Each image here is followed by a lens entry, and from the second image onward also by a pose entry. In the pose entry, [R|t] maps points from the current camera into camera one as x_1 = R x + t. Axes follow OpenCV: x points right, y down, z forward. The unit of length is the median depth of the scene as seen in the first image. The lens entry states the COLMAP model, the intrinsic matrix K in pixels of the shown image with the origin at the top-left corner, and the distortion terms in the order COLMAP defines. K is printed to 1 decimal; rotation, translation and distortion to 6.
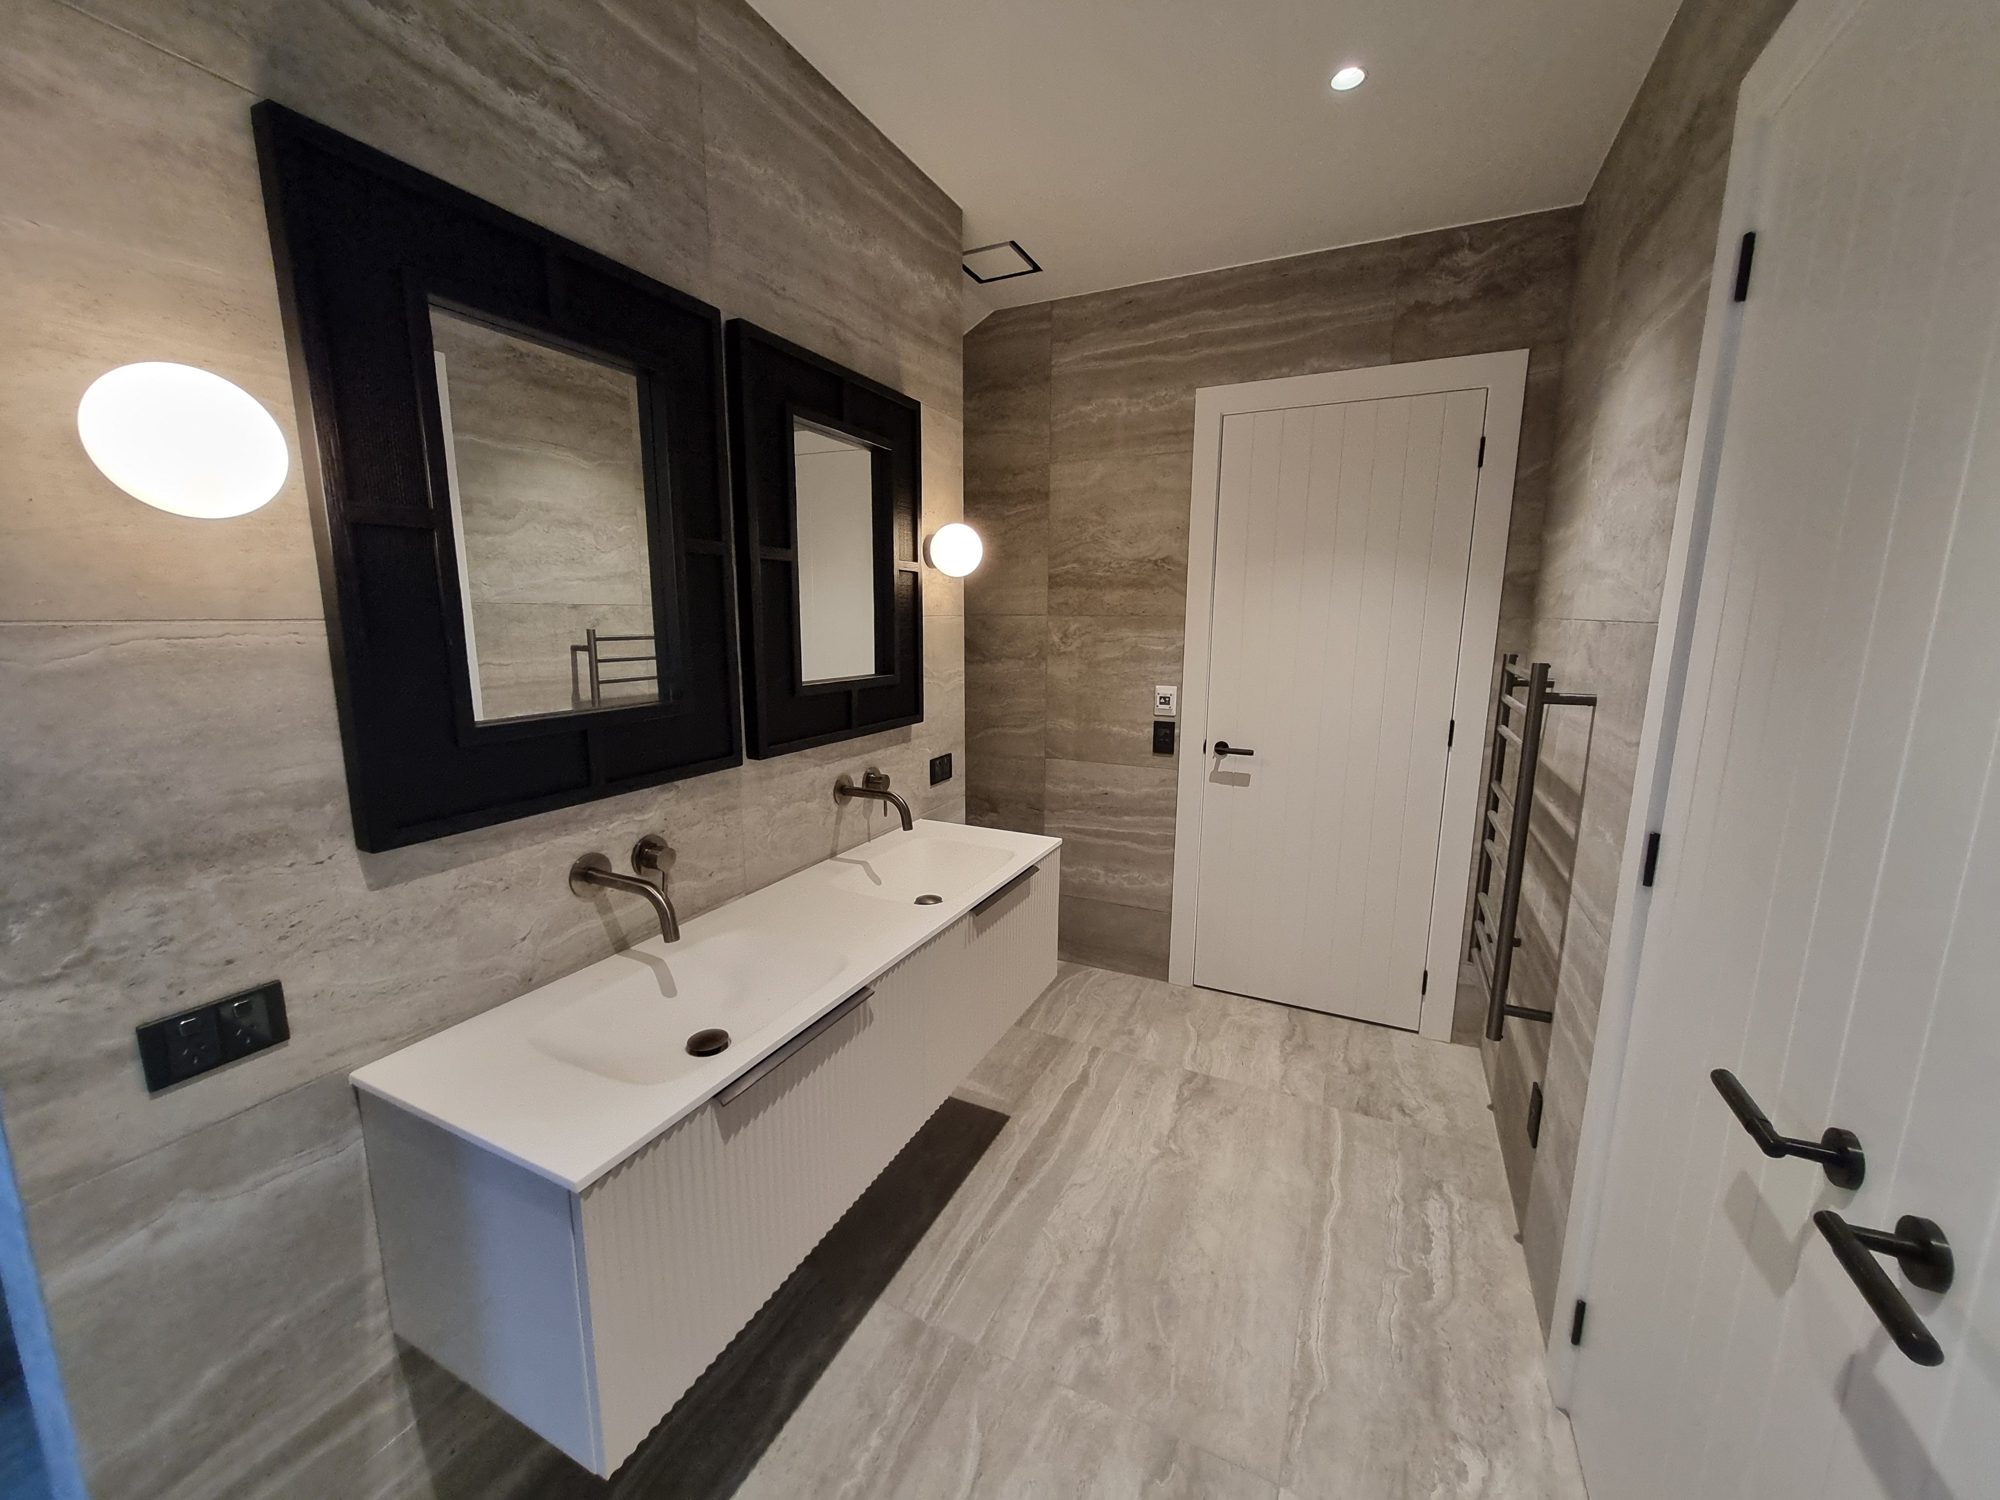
lens RADIAL K [[779.5, 0, 992.1], [0, 779.5, 750.7], [0, 0, 1]] dist [0.005512, -0.002624]
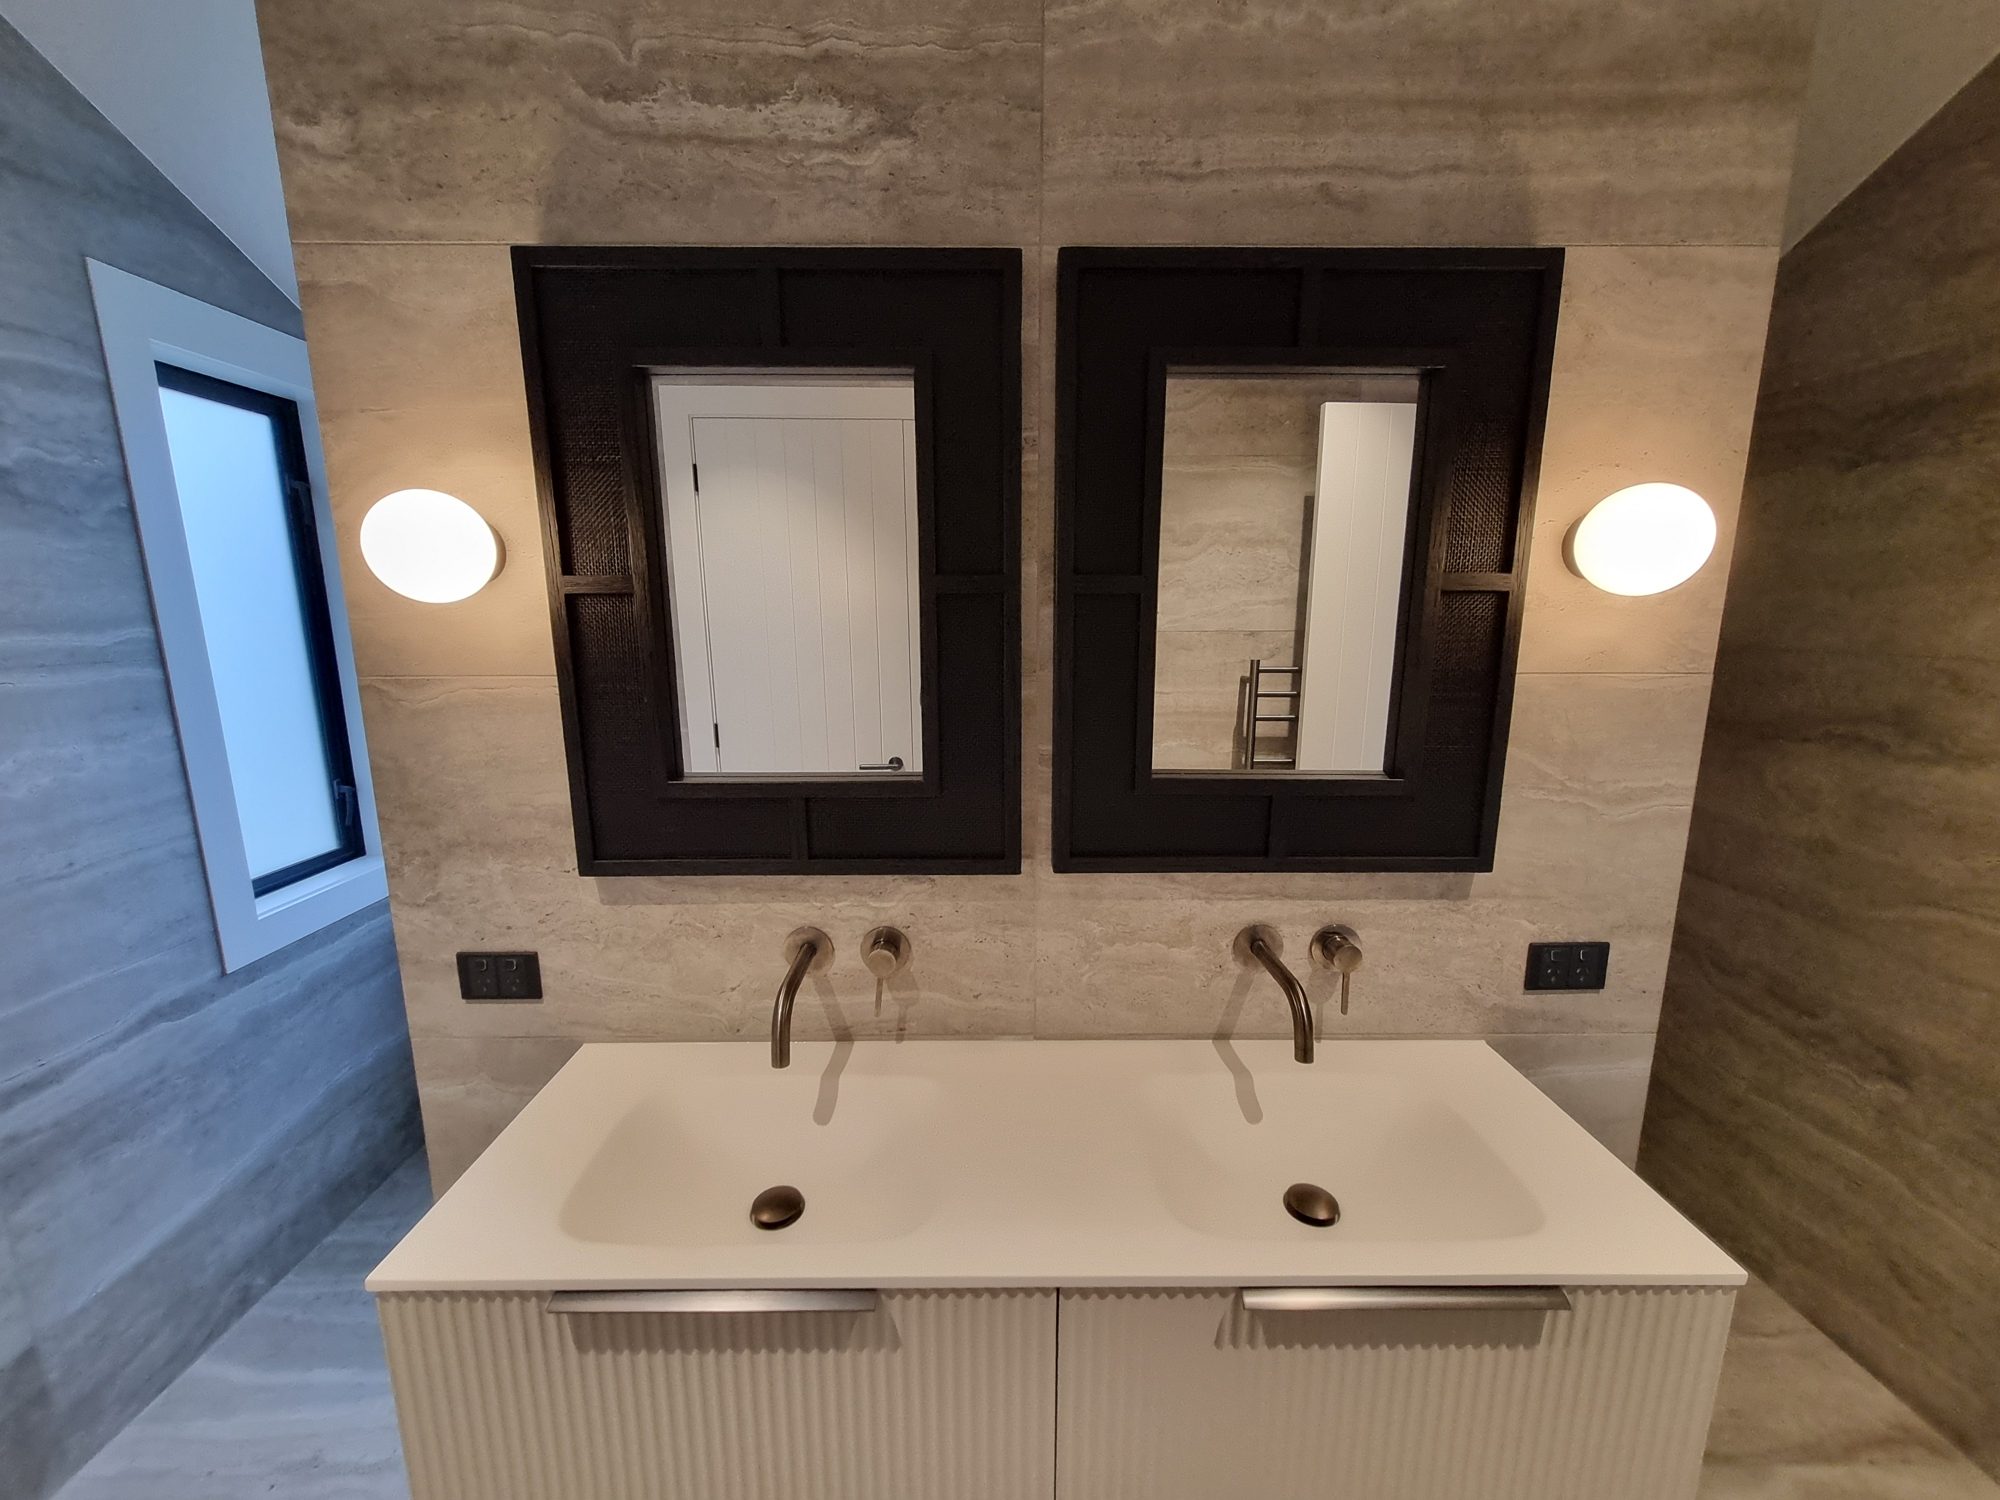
lens RADIAL K [[781.8, 0, 1008.7], [0, 781.8, 760.9], [0, 0, 1]] dist [0.000226, -0.000441]
pose [[0.442871, 0.158607, -0.882445, 0.304143], [-0.153913, 0.983067, 0.099448, -0.154566], [0.883276, 0.091777, 0.459784, 0.620686]]
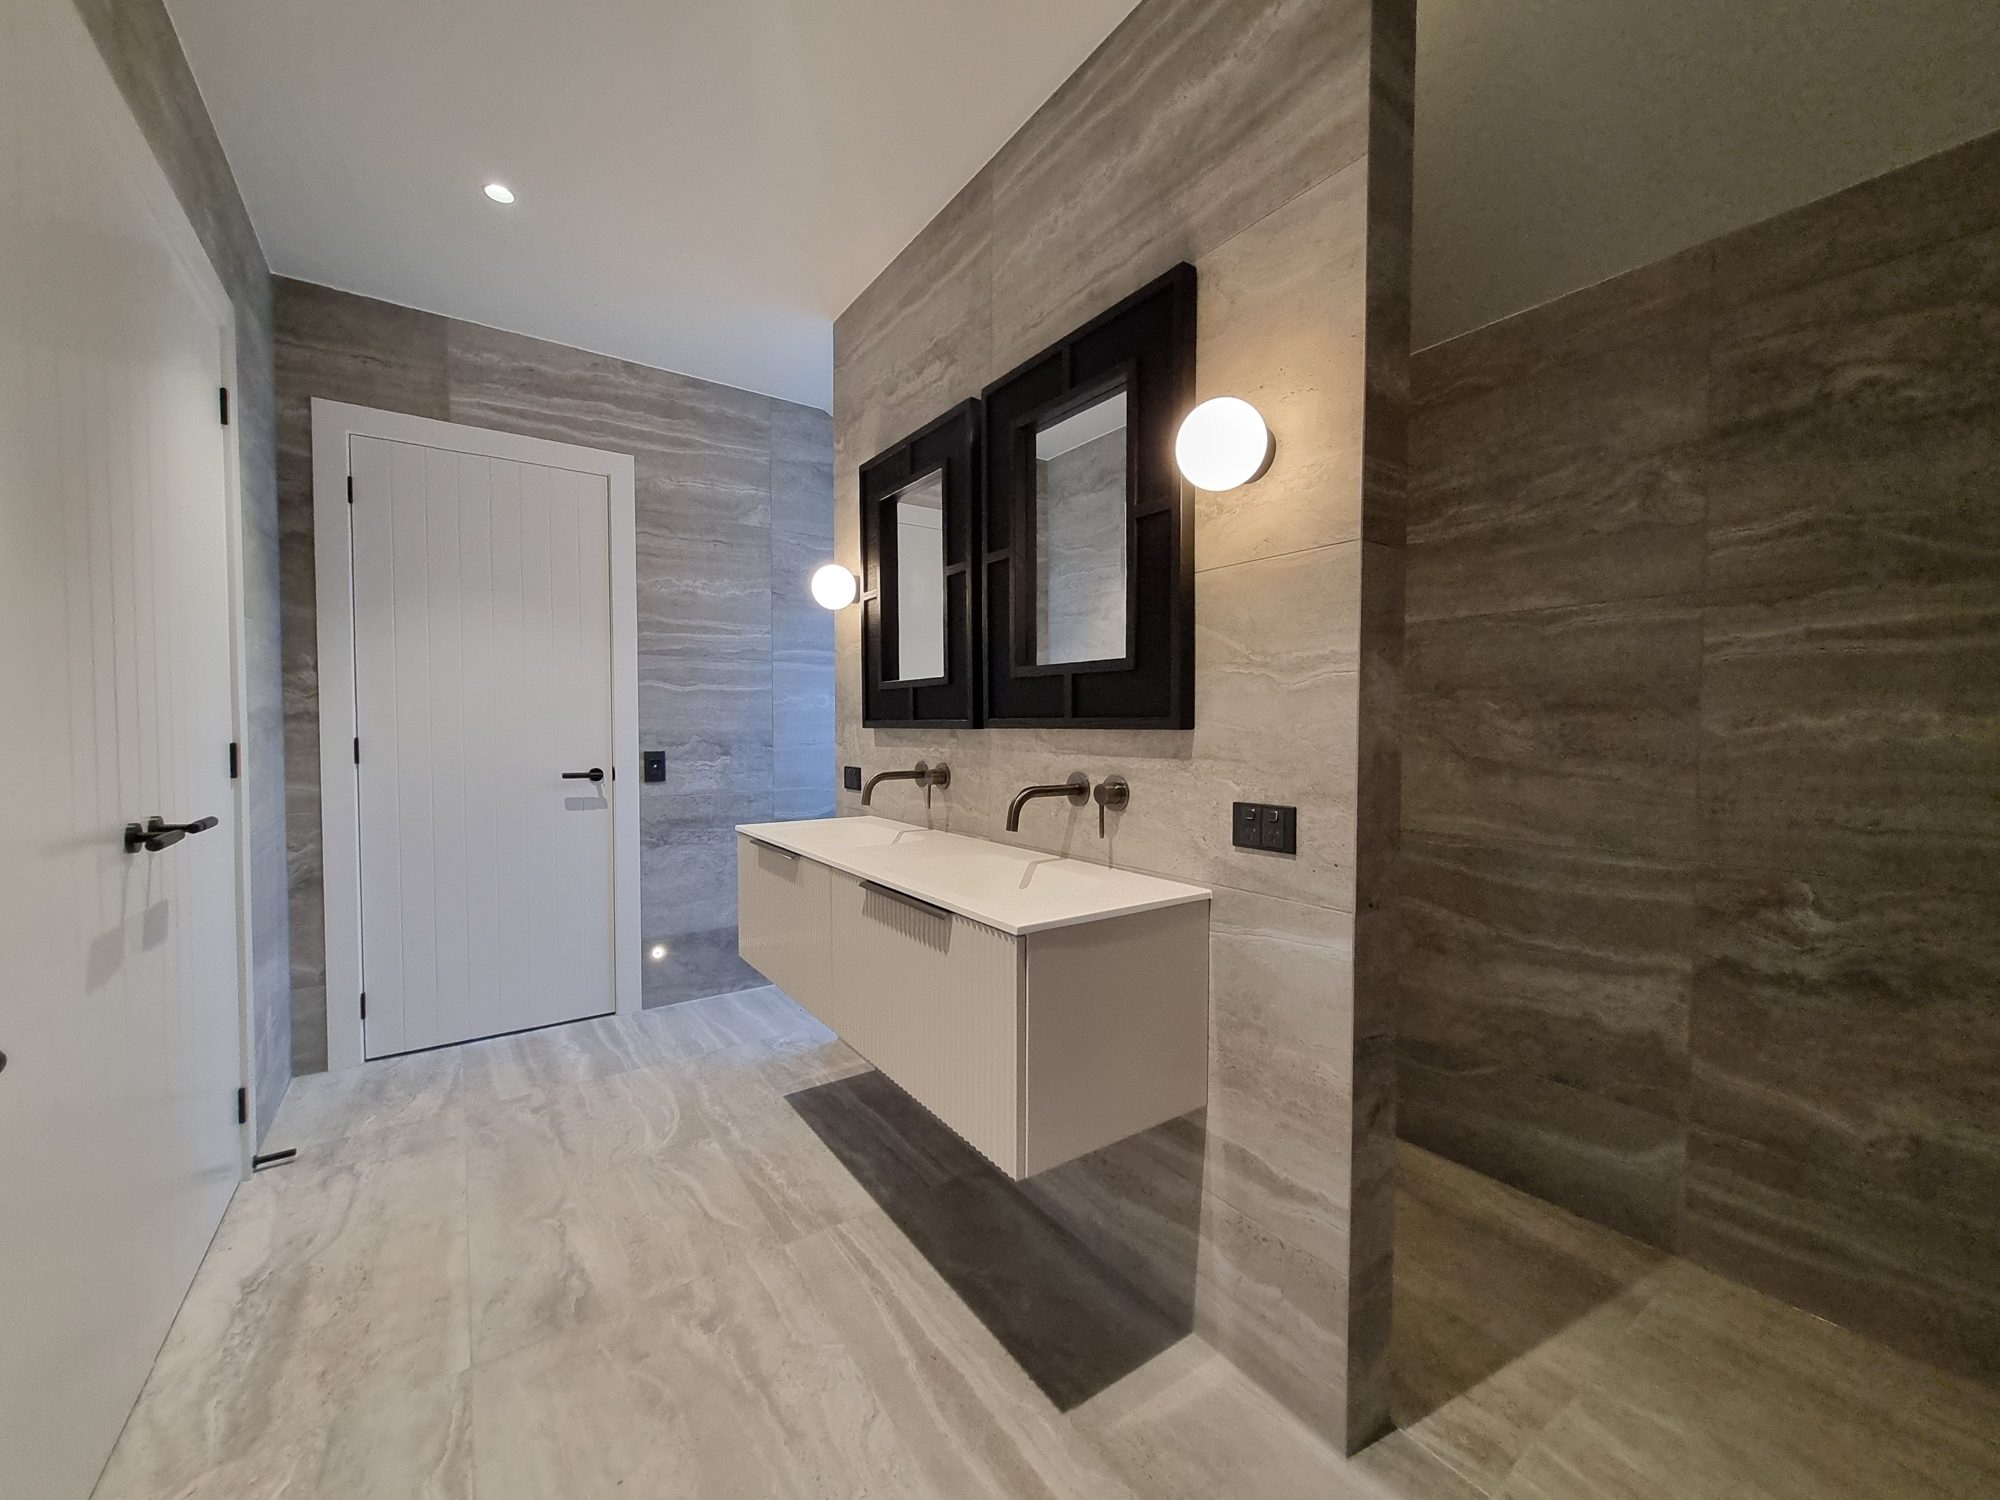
lens RADIAL K [[782.2, 0, 994.8], [0, 782.2, 749.1], [0, 0, 1]] dist [0.004783, -0.001018]
pose [[-0.488397, 0.022856, -0.872322, 0.761774], [-0.154822, 0.981528, 0.112400, -0.096339], [0.858777, 0.189951, -0.475837, 1.601907]]
